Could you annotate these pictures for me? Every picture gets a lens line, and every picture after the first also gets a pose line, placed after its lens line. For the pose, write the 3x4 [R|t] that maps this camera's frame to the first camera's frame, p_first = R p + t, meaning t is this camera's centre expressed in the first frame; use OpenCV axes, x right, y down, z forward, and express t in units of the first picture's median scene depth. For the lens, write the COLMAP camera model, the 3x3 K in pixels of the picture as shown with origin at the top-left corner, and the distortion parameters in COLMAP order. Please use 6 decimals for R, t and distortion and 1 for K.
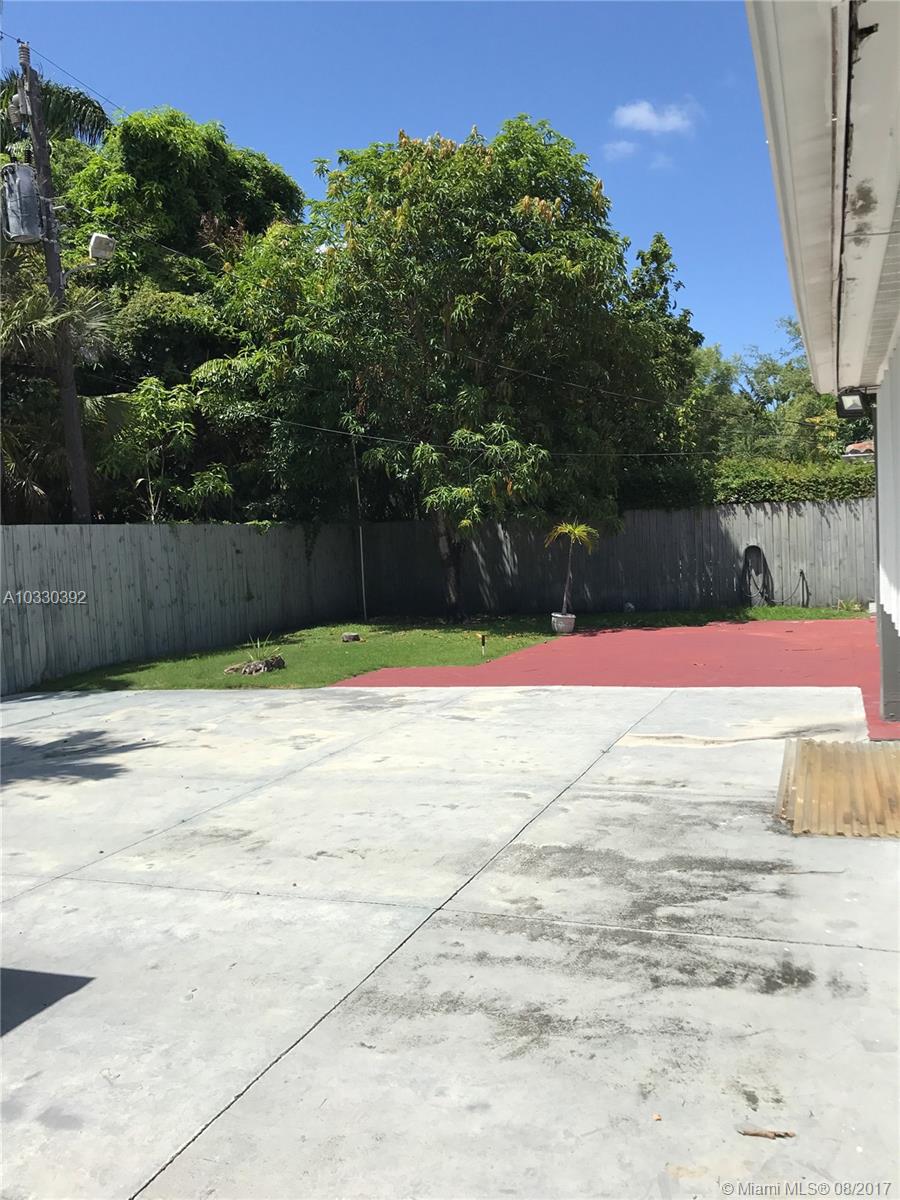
lens RADIAL K [[984.0, 0, 448.3], [0, 984.0, 591.8], [0, 0, 1]] dist [0.135051, -0.383764]
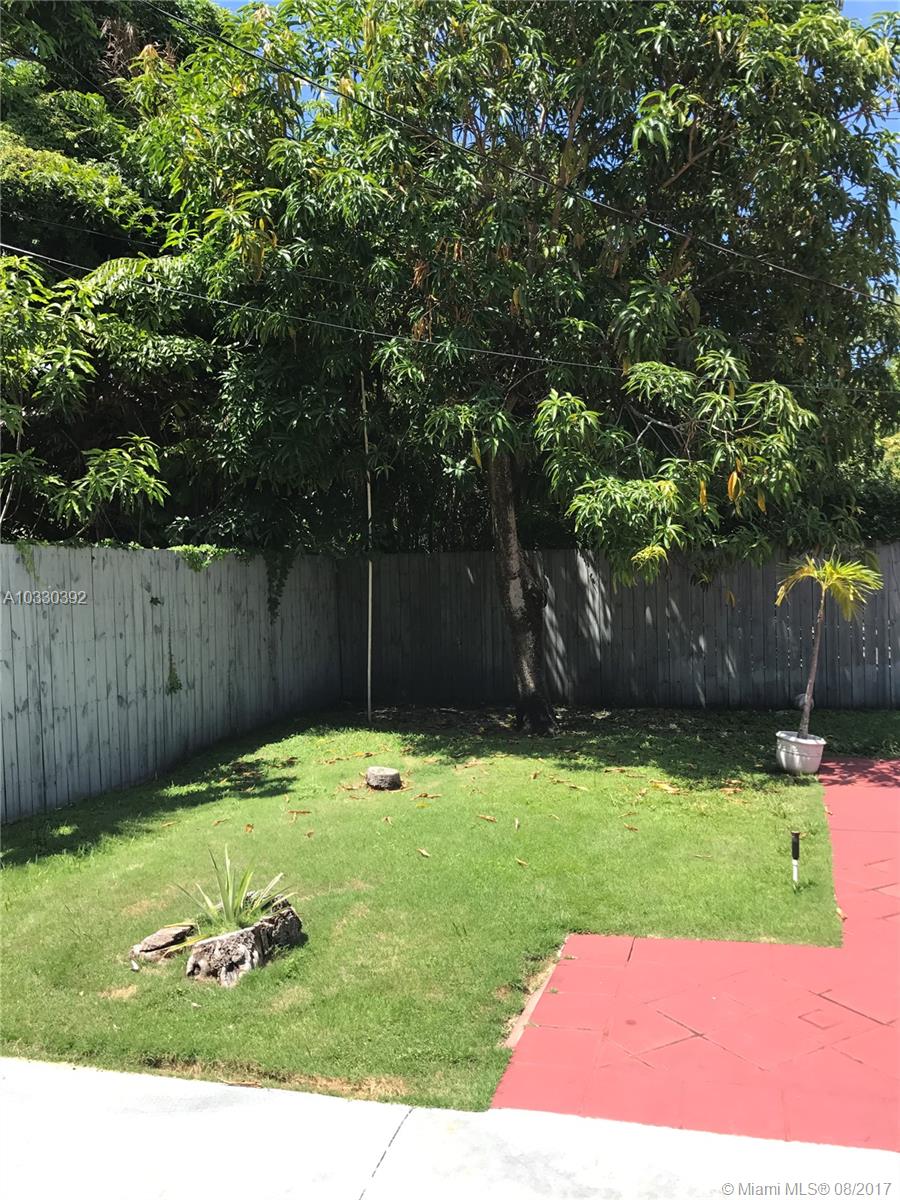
lens RADIAL K [[997.6, 0, 473.3], [0, 997.6, 583.6], [0, 0, 1]] dist [0.008047, 0.006451]
pose [[0.992414, 0.017070, 0.121751, -0.106272], [-0.011201, 0.998749, -0.048727, -0.025459], [-0.122431, 0.046994, 0.991364, 0.438351]]
